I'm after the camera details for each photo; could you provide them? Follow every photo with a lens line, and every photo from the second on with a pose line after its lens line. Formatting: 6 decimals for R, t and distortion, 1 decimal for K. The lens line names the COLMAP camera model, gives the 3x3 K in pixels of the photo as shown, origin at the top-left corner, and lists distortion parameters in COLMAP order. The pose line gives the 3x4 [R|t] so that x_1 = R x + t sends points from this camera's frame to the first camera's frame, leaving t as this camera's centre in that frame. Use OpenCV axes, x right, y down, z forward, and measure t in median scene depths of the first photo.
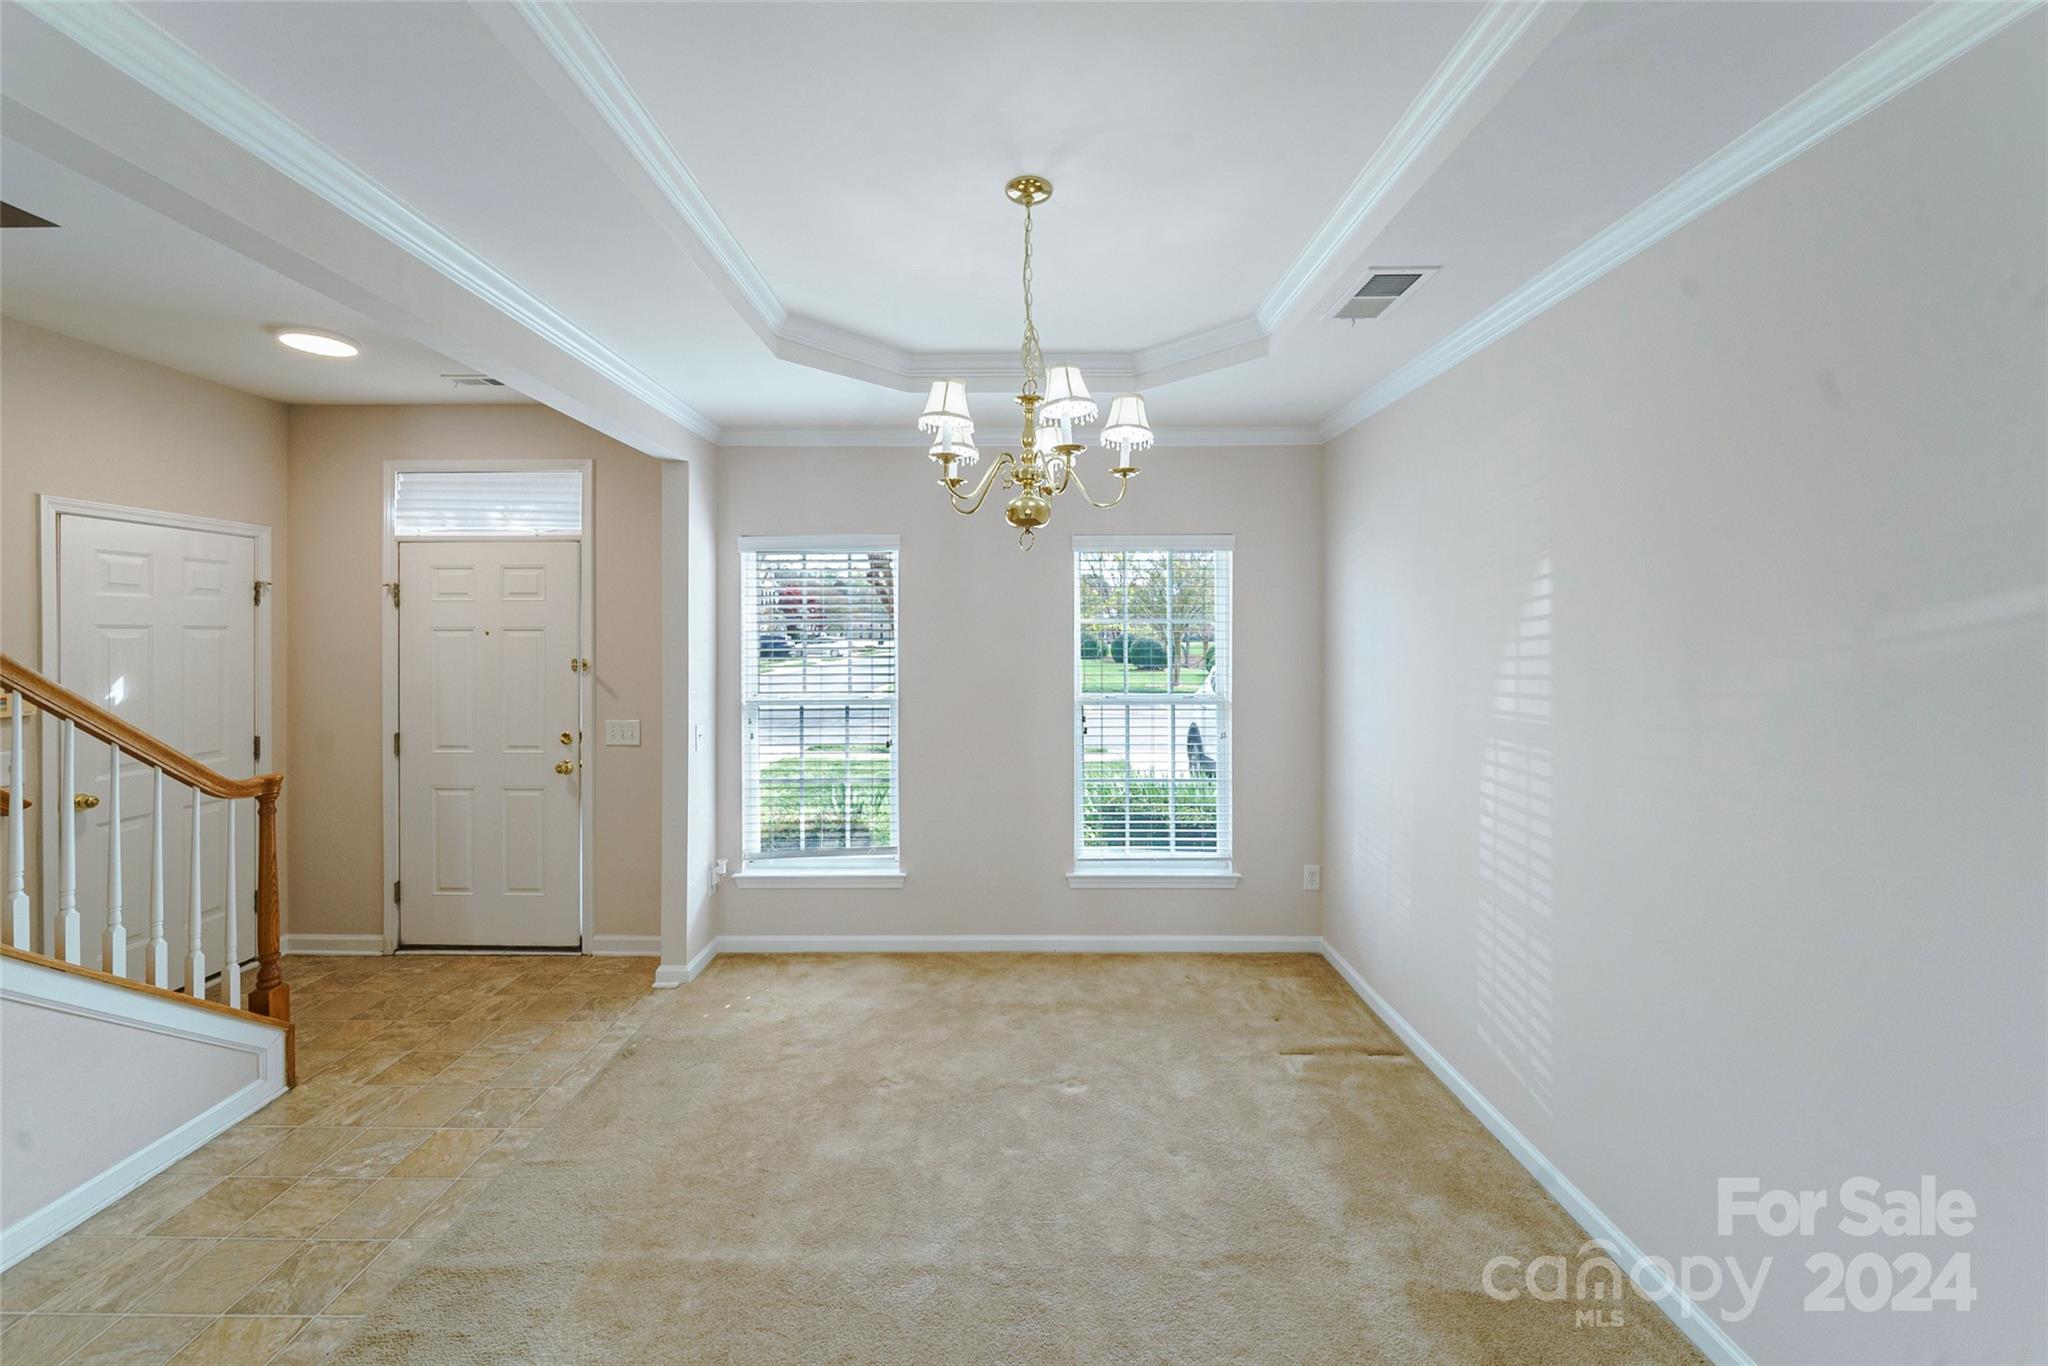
lens RADIAL K [[761.7, 0, 1009.1], [0, 761.7, 636.3], [0, 0, 1]] dist [0.000432, 0.000118]
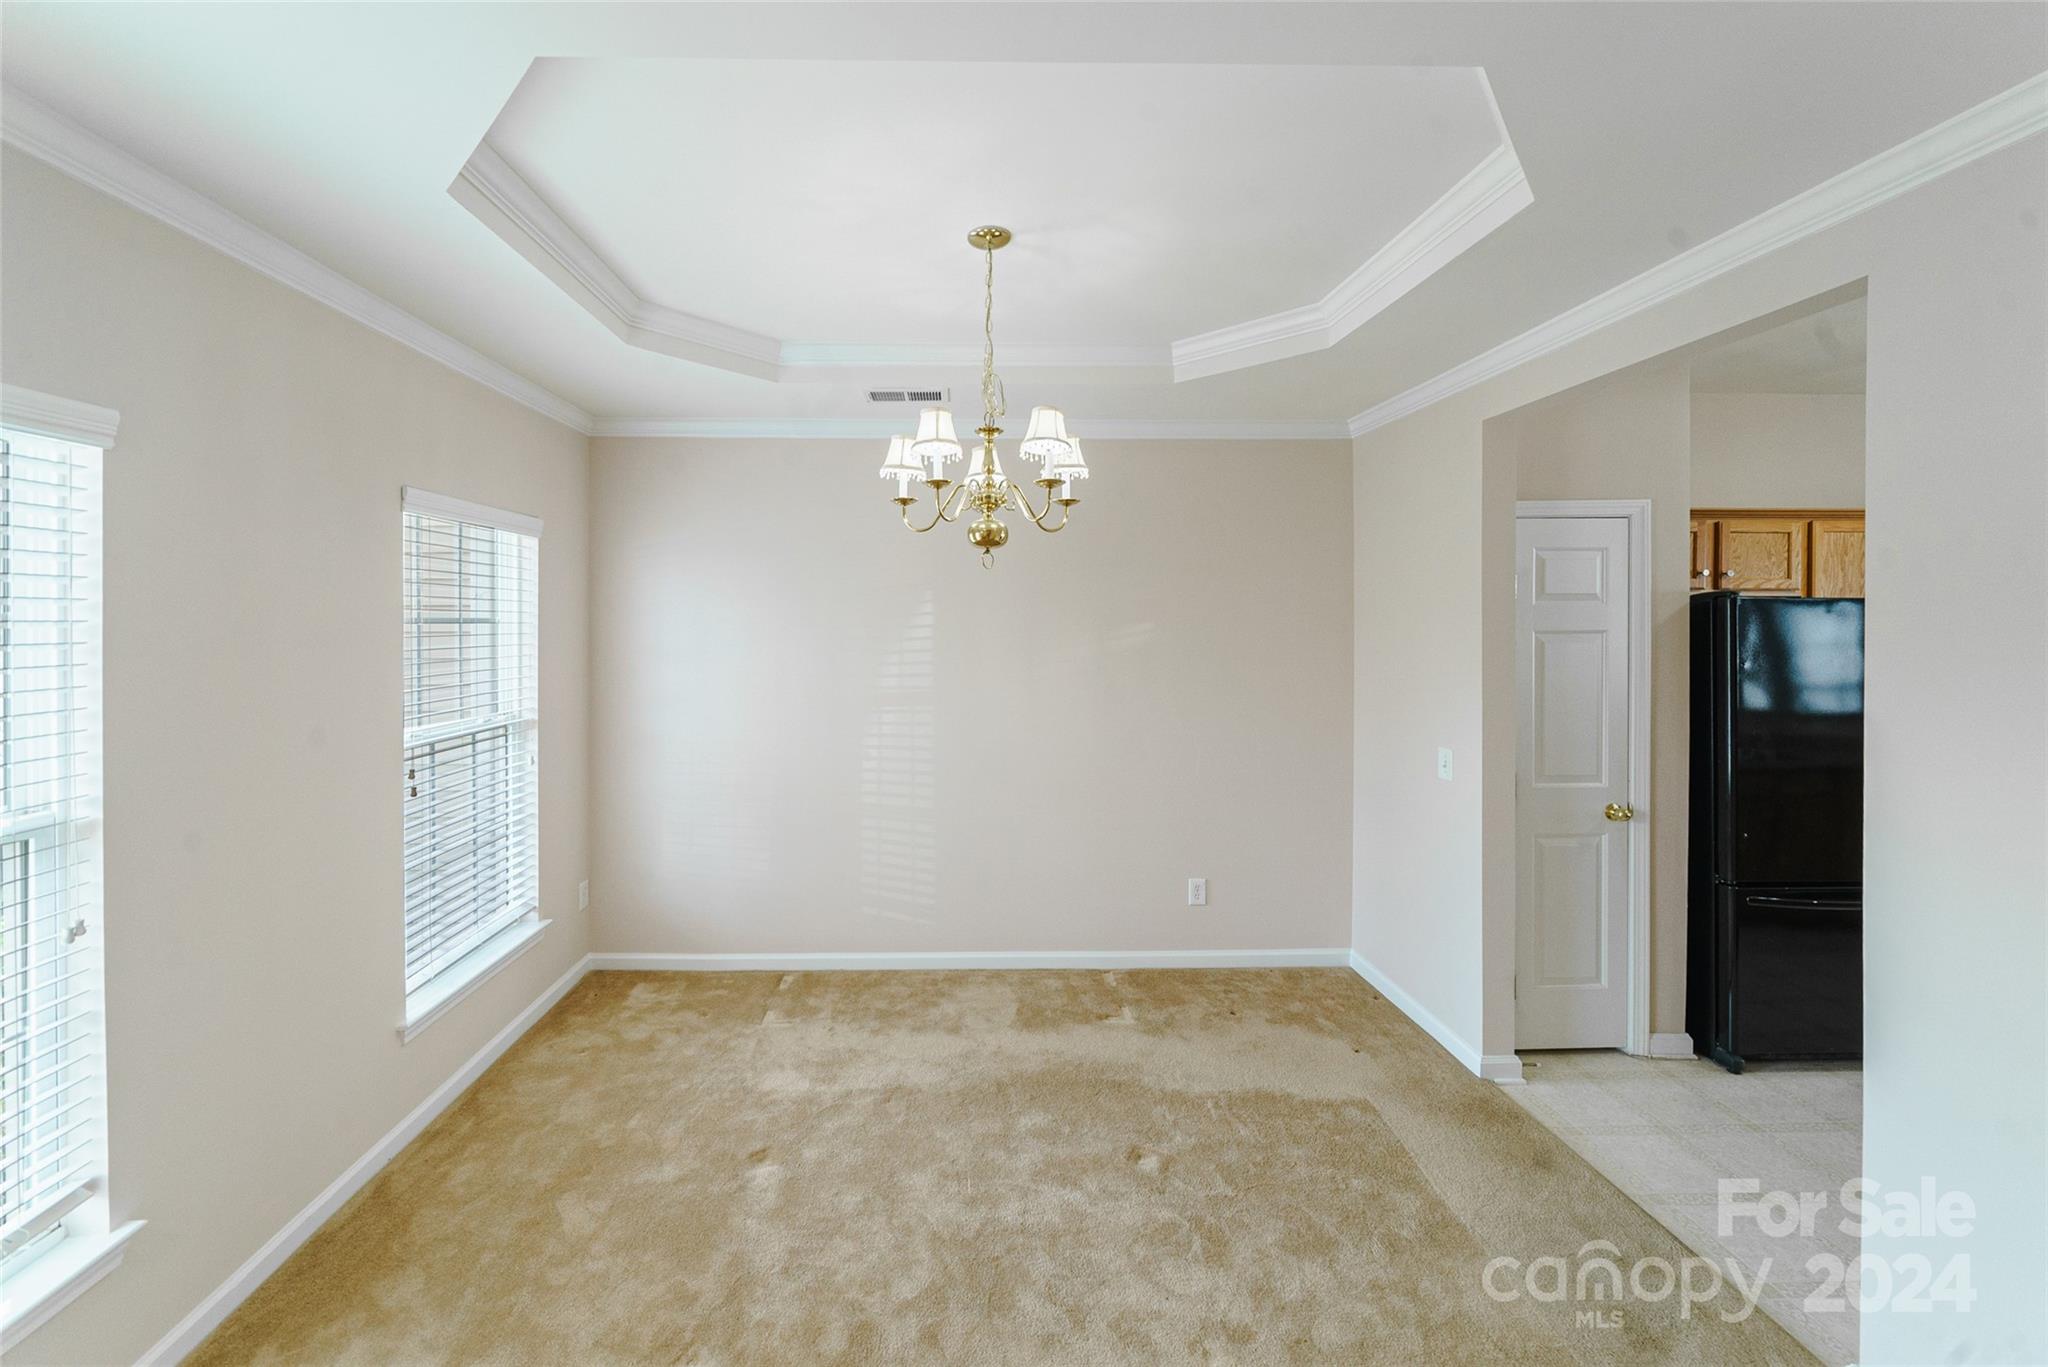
lens RADIAL K [[731.3, 0, 1014.0], [0, 731.3, 628.4], [0, 0, 1]] dist [0.000521, 0.000105]
pose [[-0.025529, -0.006276, 0.999654, -0.729443], [-0.002454, 0.999978, 0.006215, -0.025065], [-0.999671, -0.002294, -0.025543, 0.709141]]
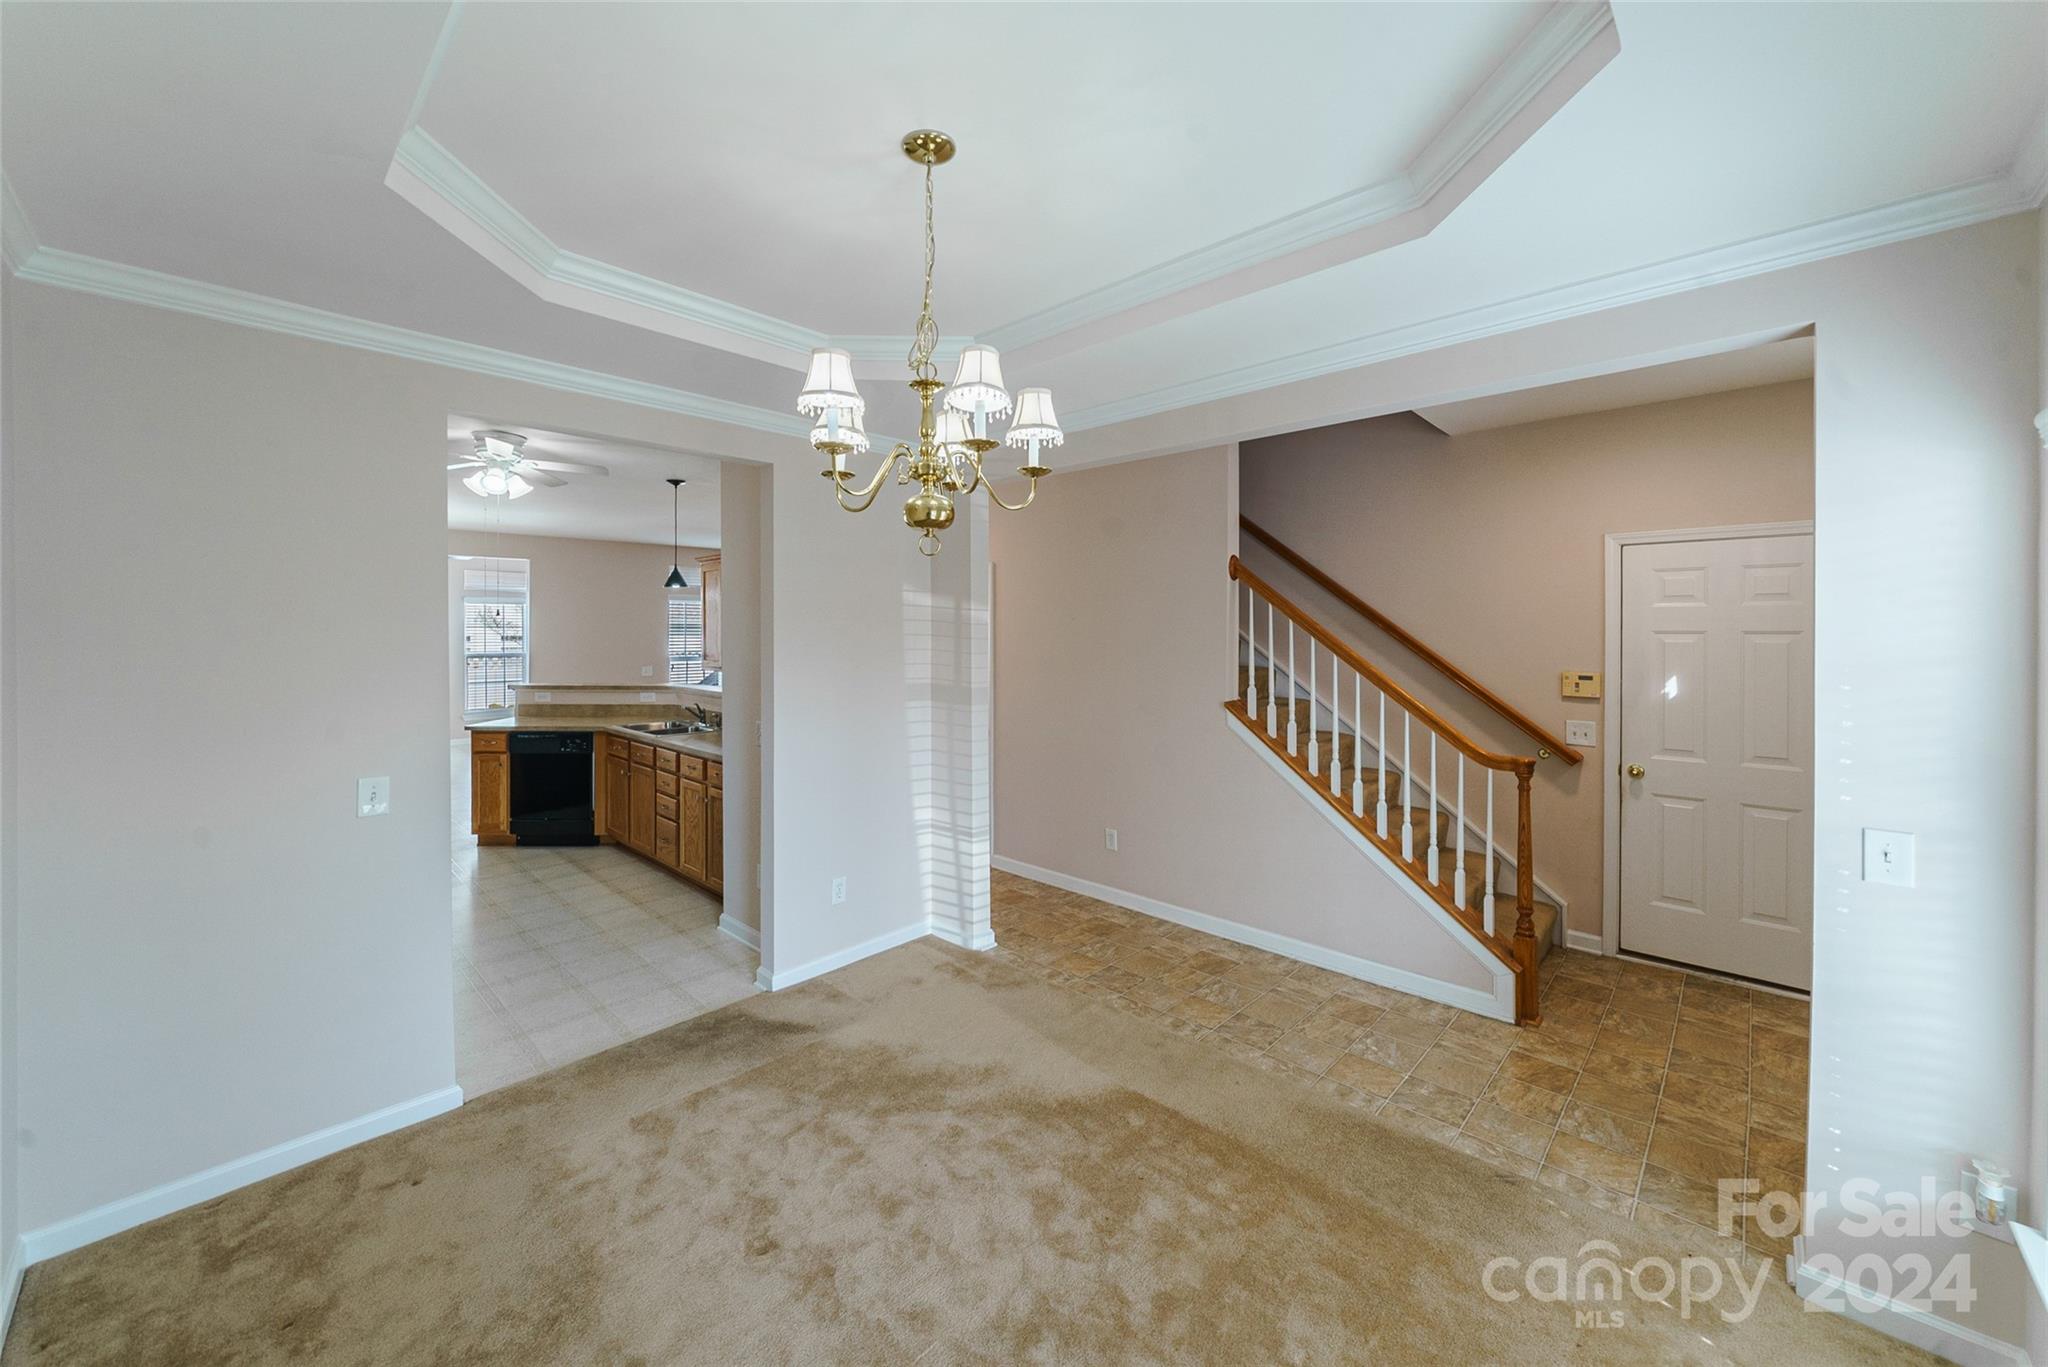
lens RADIAL K [[762.6, 0, 1029.7], [0, 762.6, 646.8], [0, 0, 1]] dist [0.000196, 0.000050]
pose [[-0.671980, 0.013824, -0.740441, 0.427939], [-0.002237, 0.999783, 0.020697, -0.015080], [0.740566, 0.015564, -0.671803, 1.215776]]
